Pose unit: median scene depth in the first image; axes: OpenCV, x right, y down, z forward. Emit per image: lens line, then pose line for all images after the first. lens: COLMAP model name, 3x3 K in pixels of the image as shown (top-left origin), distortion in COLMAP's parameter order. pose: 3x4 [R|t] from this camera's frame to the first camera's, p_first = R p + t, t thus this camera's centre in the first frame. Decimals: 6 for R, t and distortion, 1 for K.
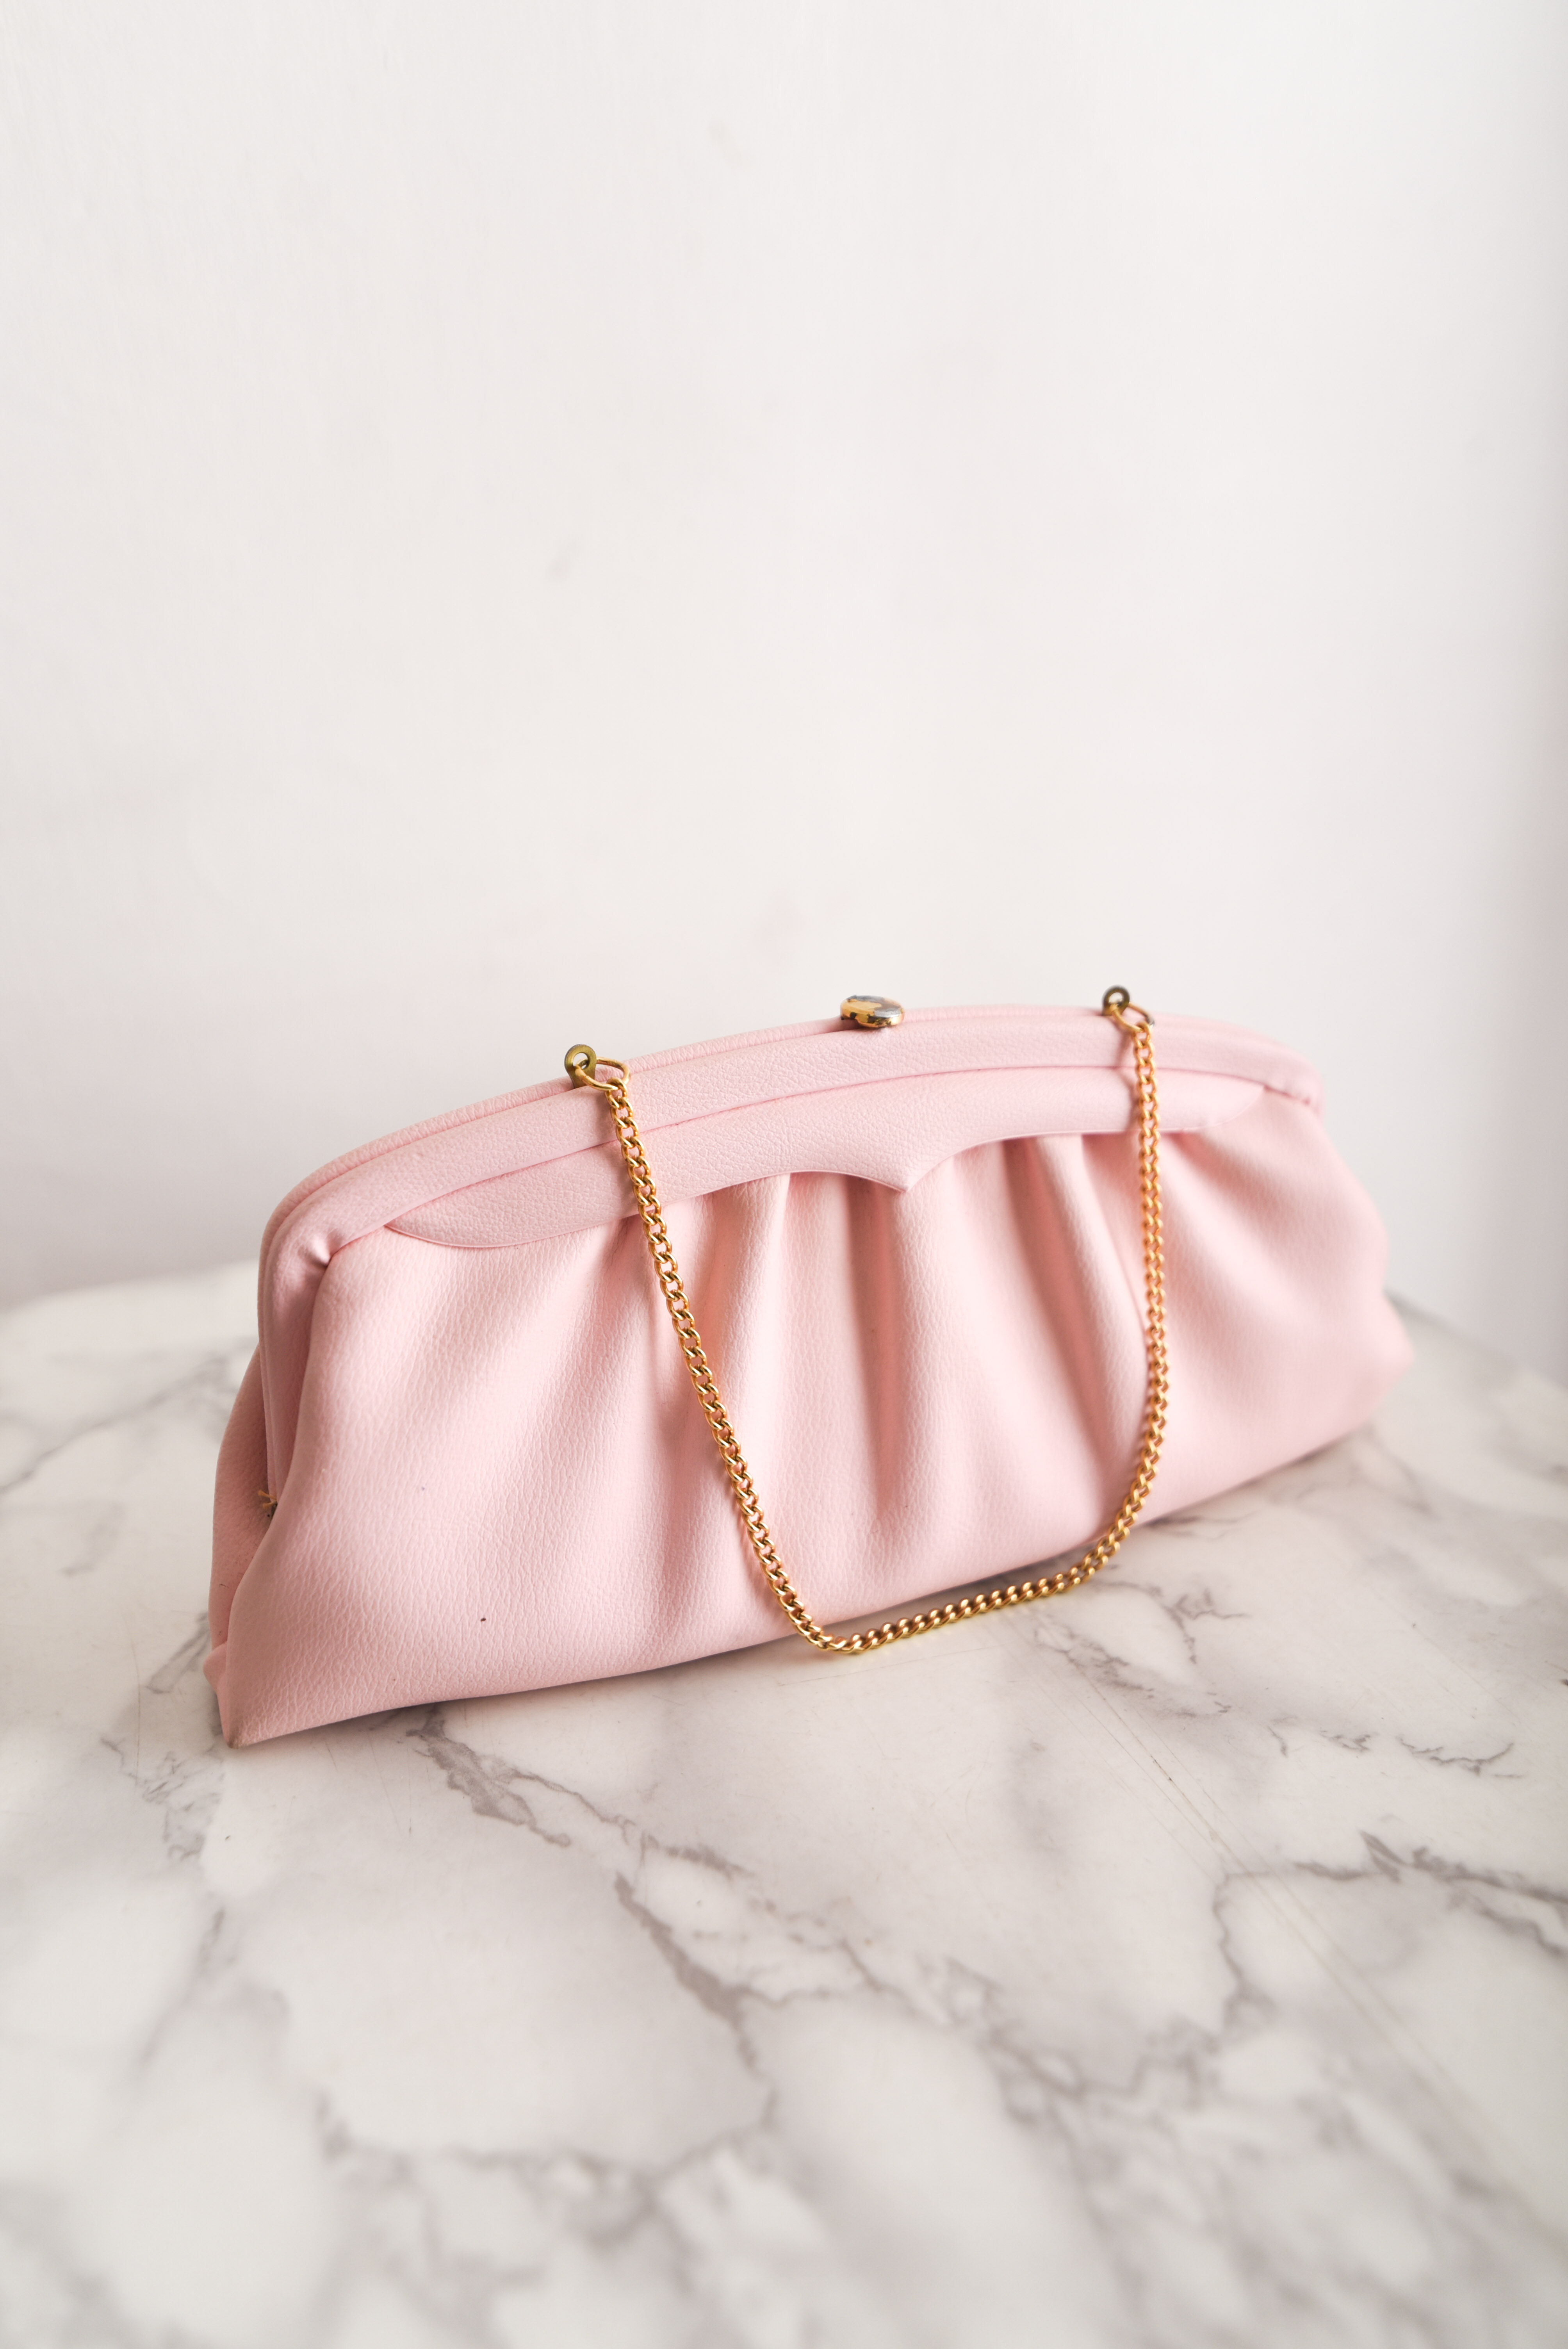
lens RADIAL K [[1757.5, 0, 789.5], [0, 1757.5, 1183.6], [0, 0, 1]] dist [-0.007534, 0.001613]
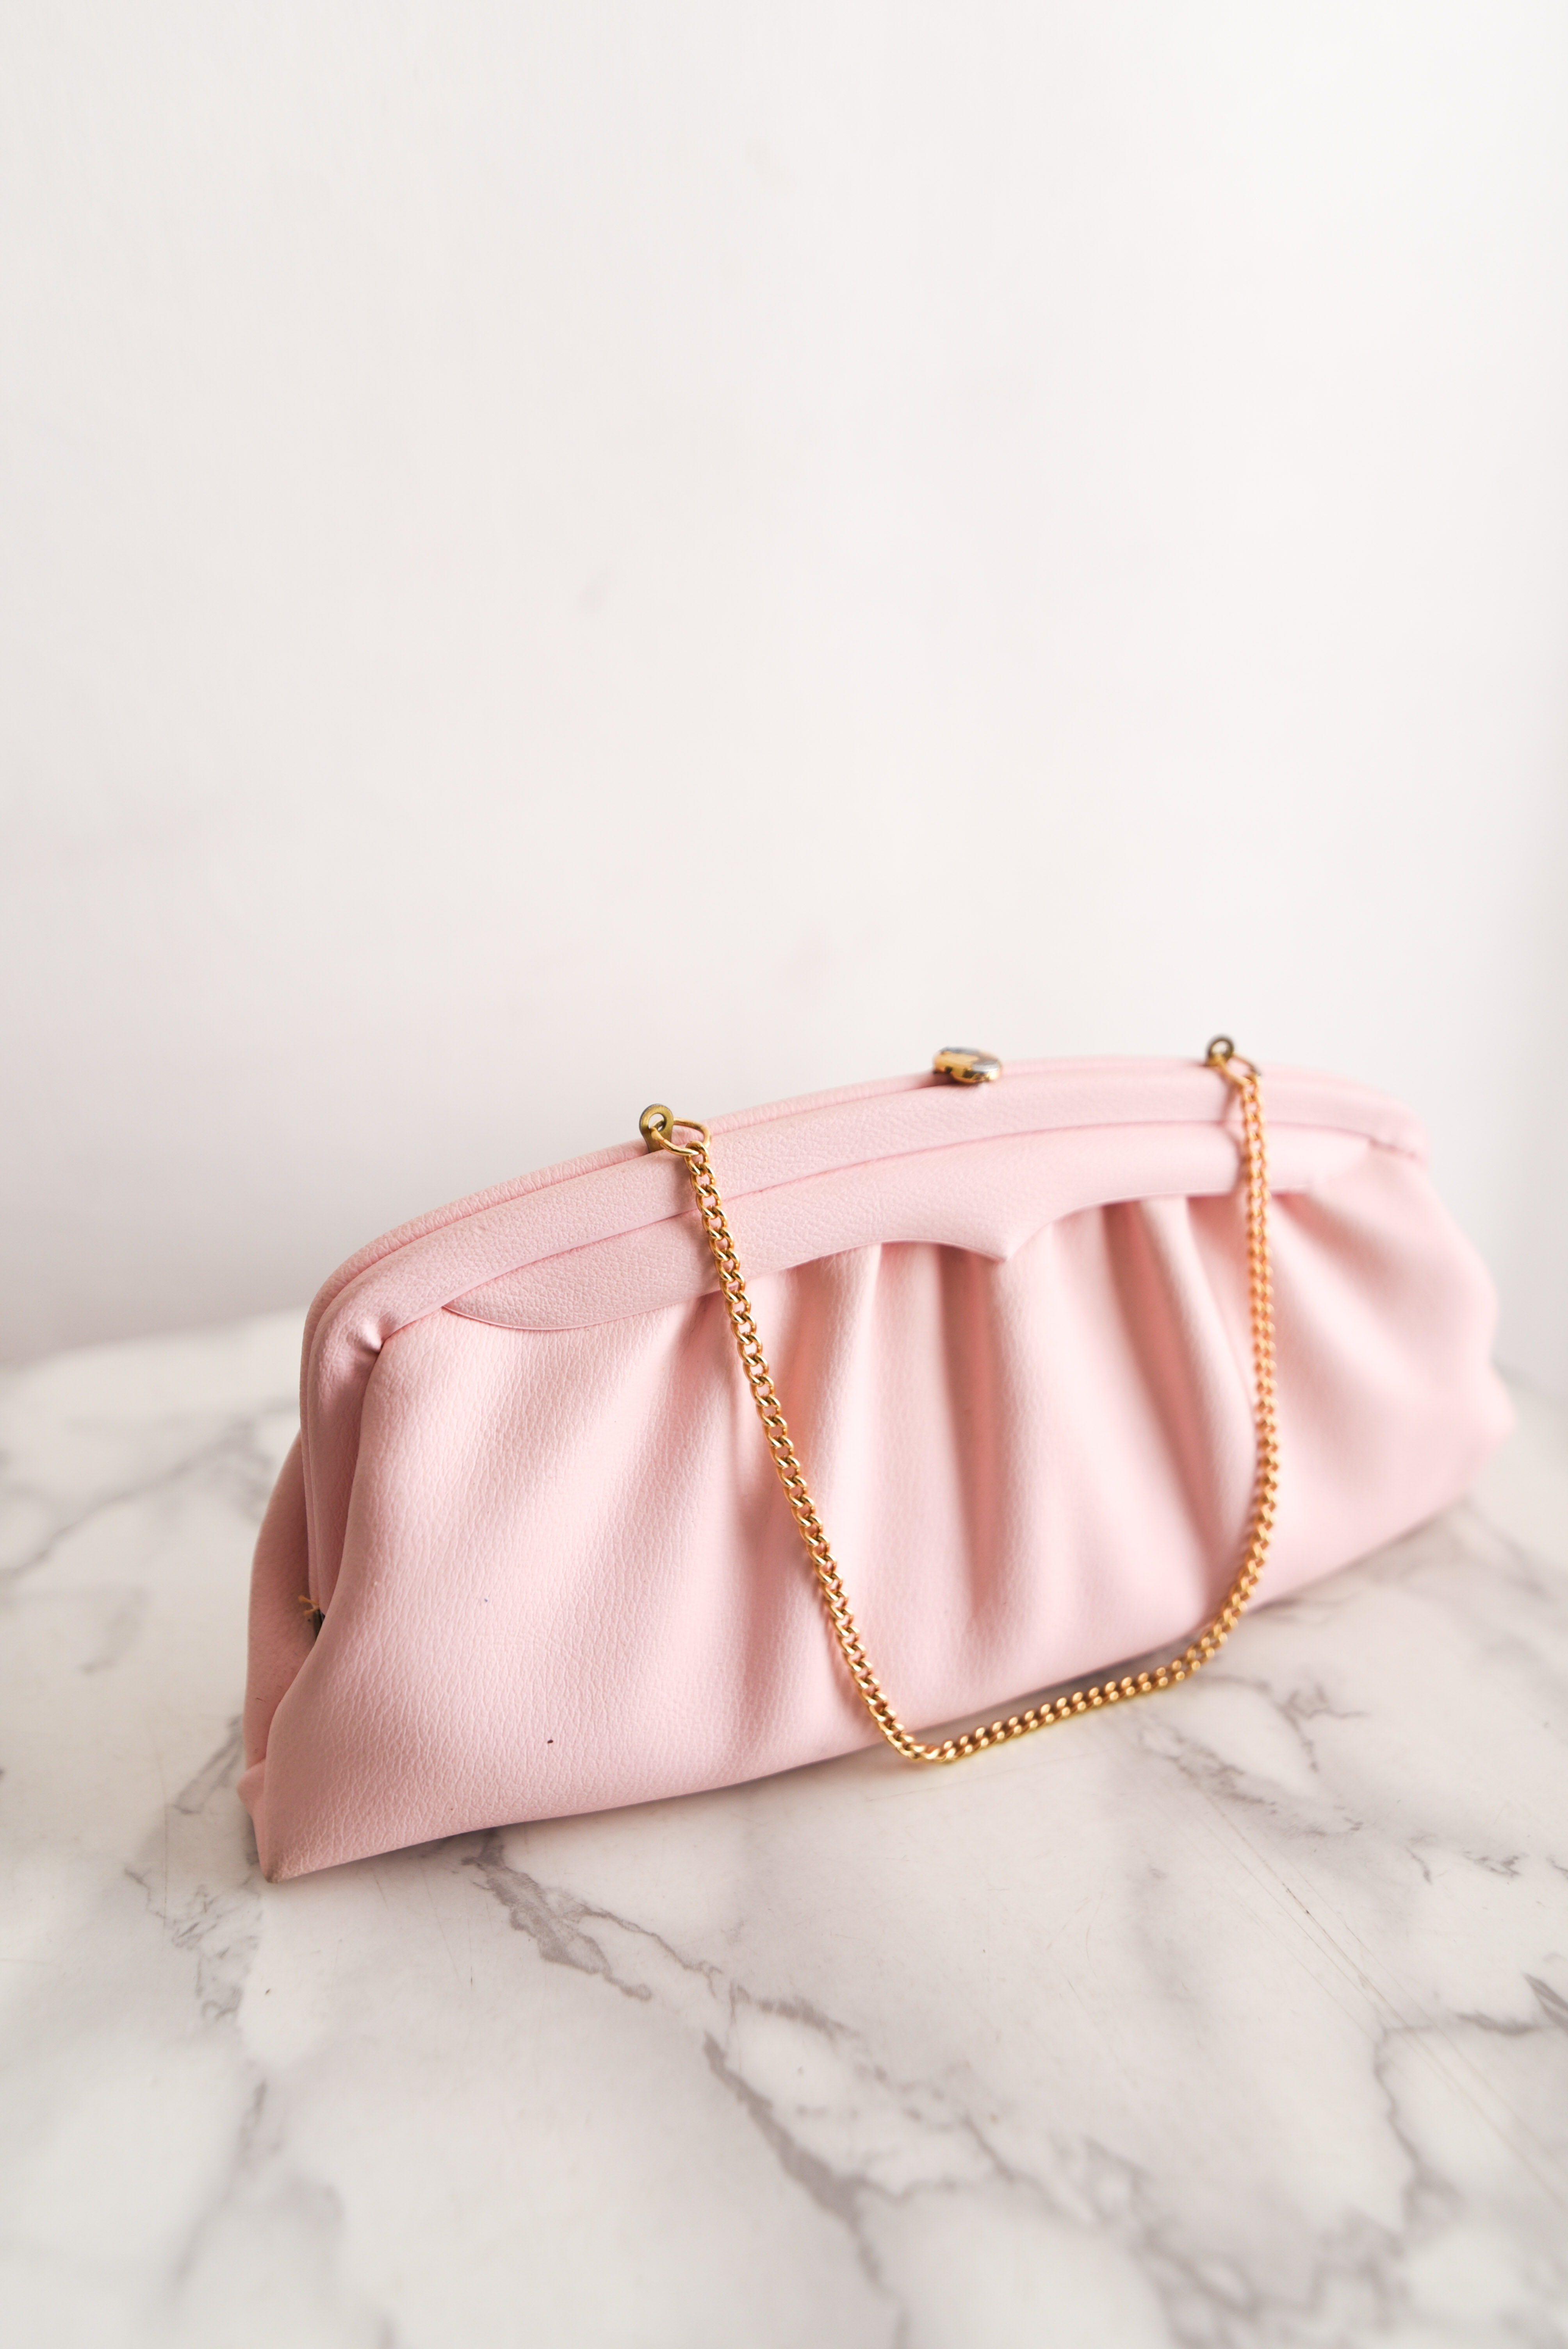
lens RADIAL K [[1678.0, 0, 788.8], [0, 1678.0, 1185.9], [0, 0, 1]] dist [-0.007941, -0.007308]
pose [[0.999941, -0.001741, 0.010680, -0.058693], [0.001836, 0.999958, -0.008947, -0.028502], [-0.010664, 0.008966, 0.999903, 0.130801]]
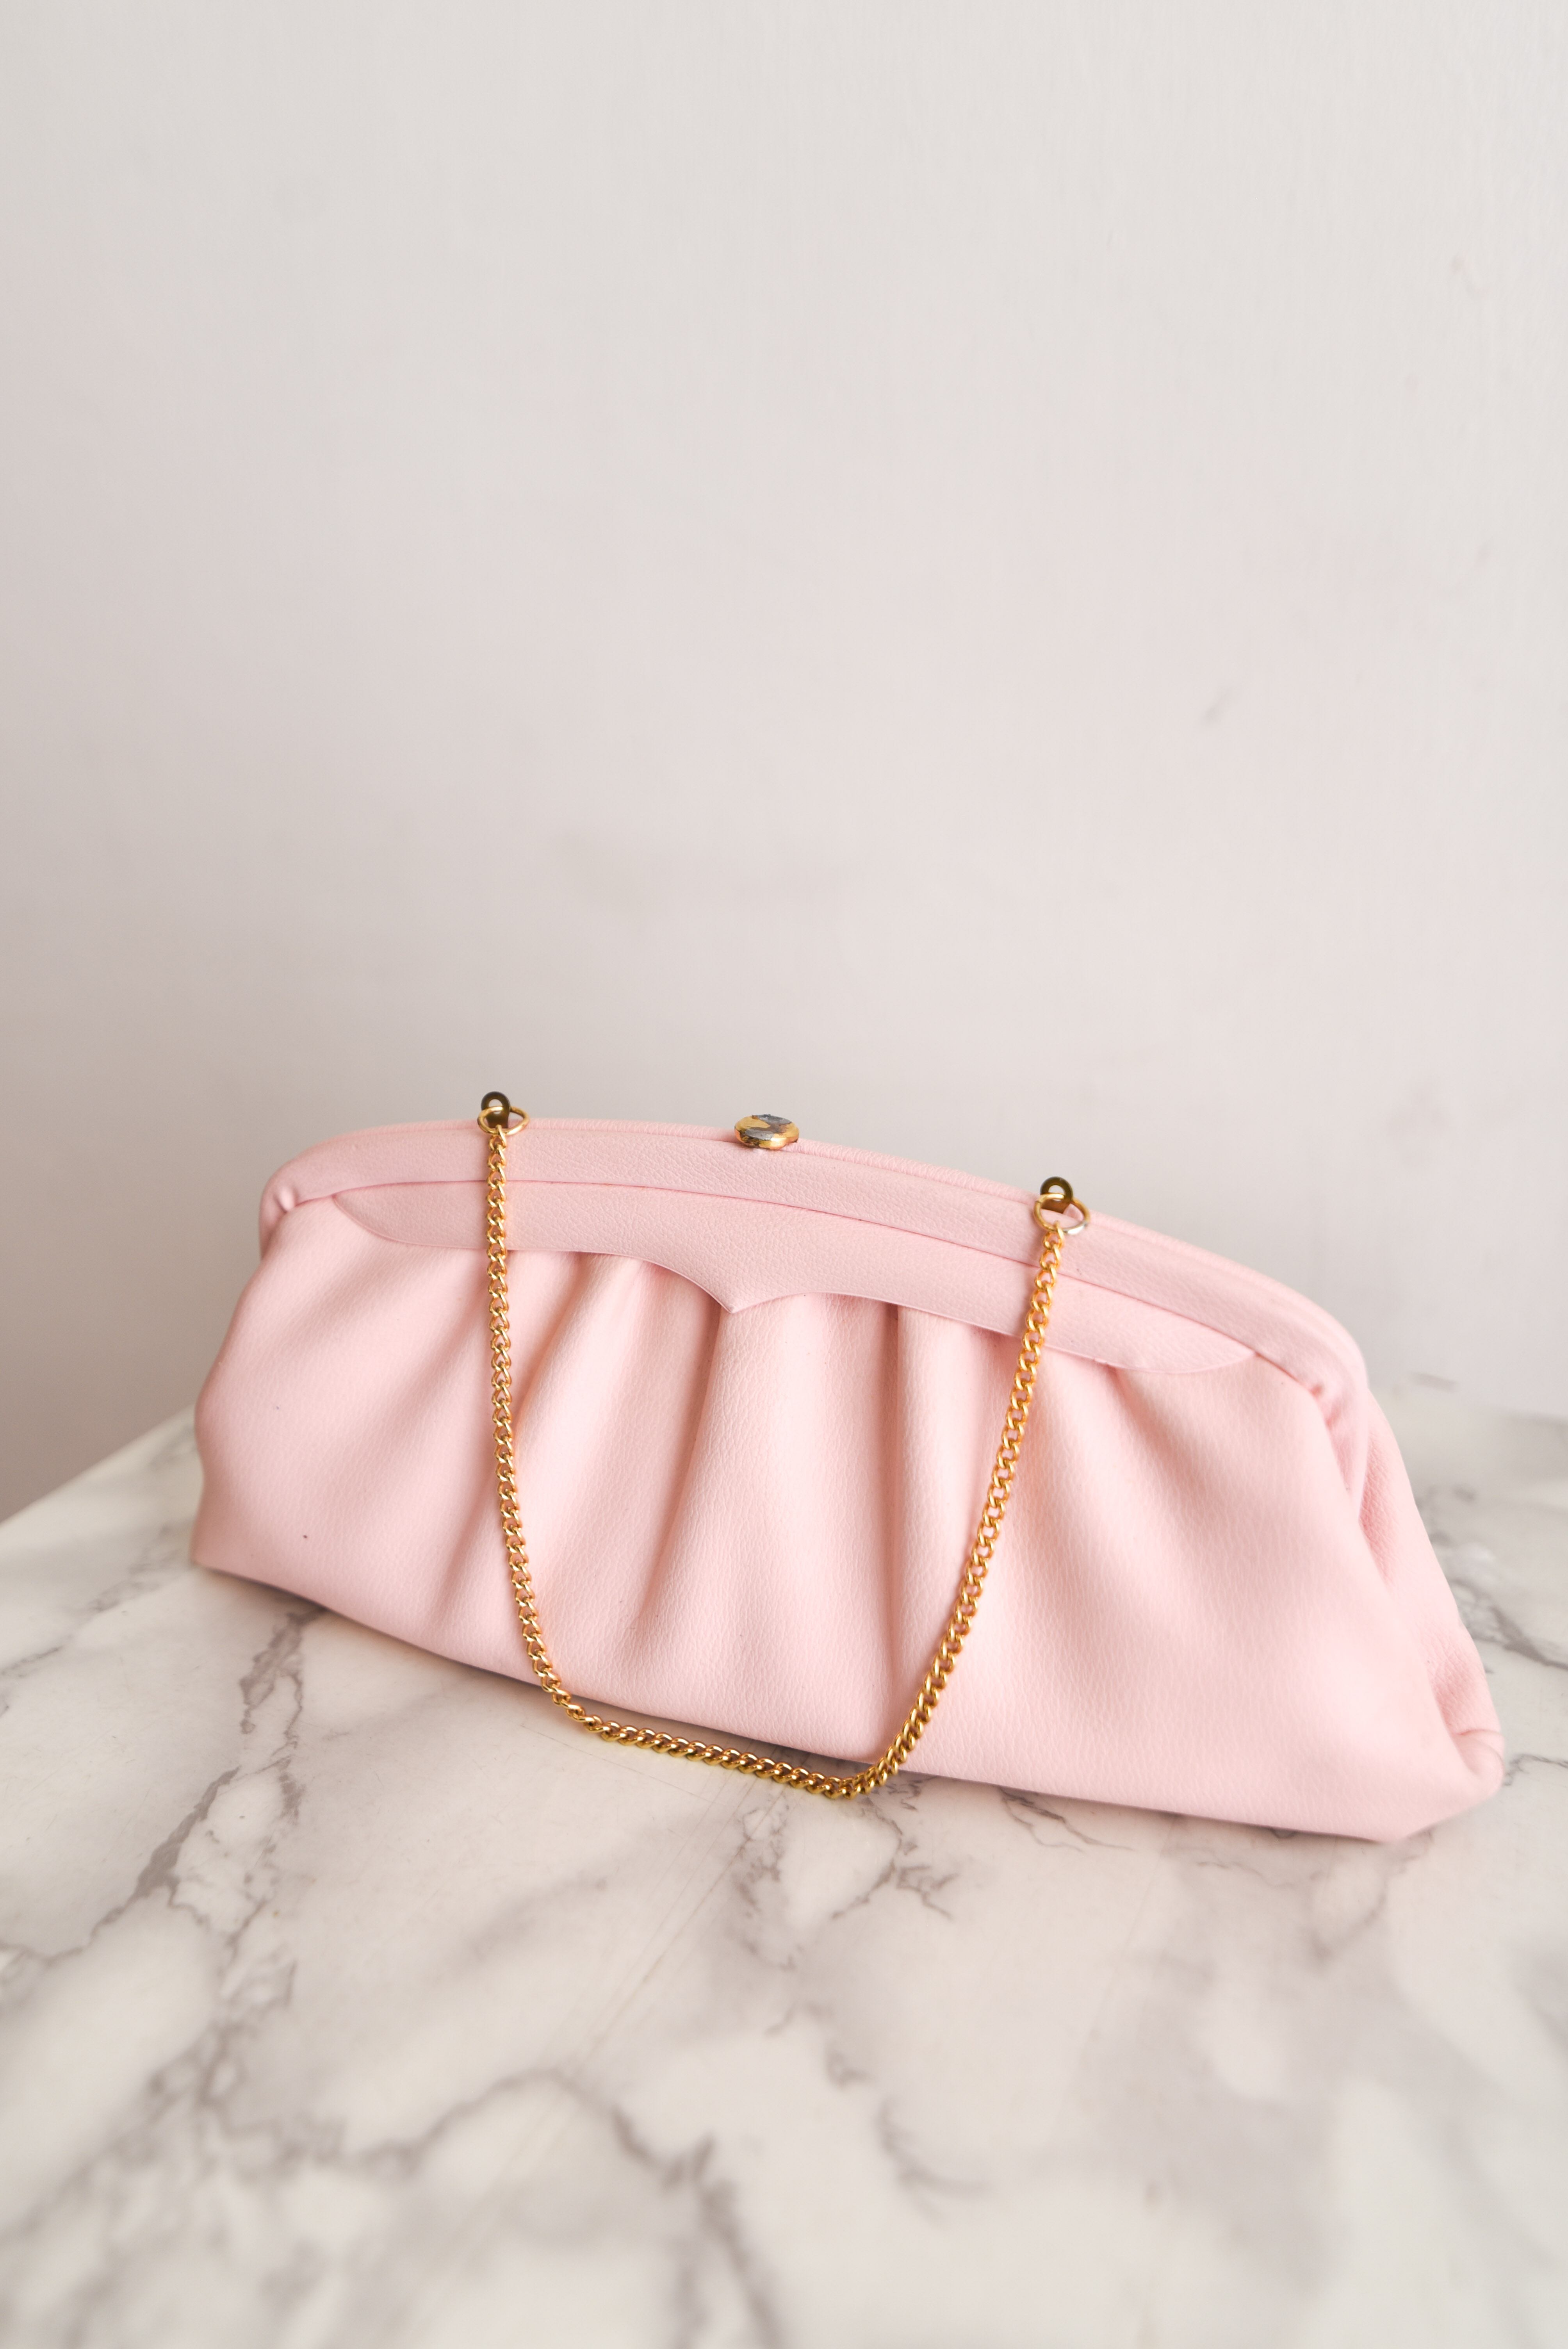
lens RADIAL K [[1756.6, 0, 778.8], [0, 1756.6, 1168.2], [0, 0, 1]] dist [-0.022295, 0.009269]
pose [[0.696907, 0.231892, -0.678636, 0.776025], [-0.288974, 0.956860, 0.030209, -0.116388], [0.656365, 0.175055, 0.733853, 0.285766]]
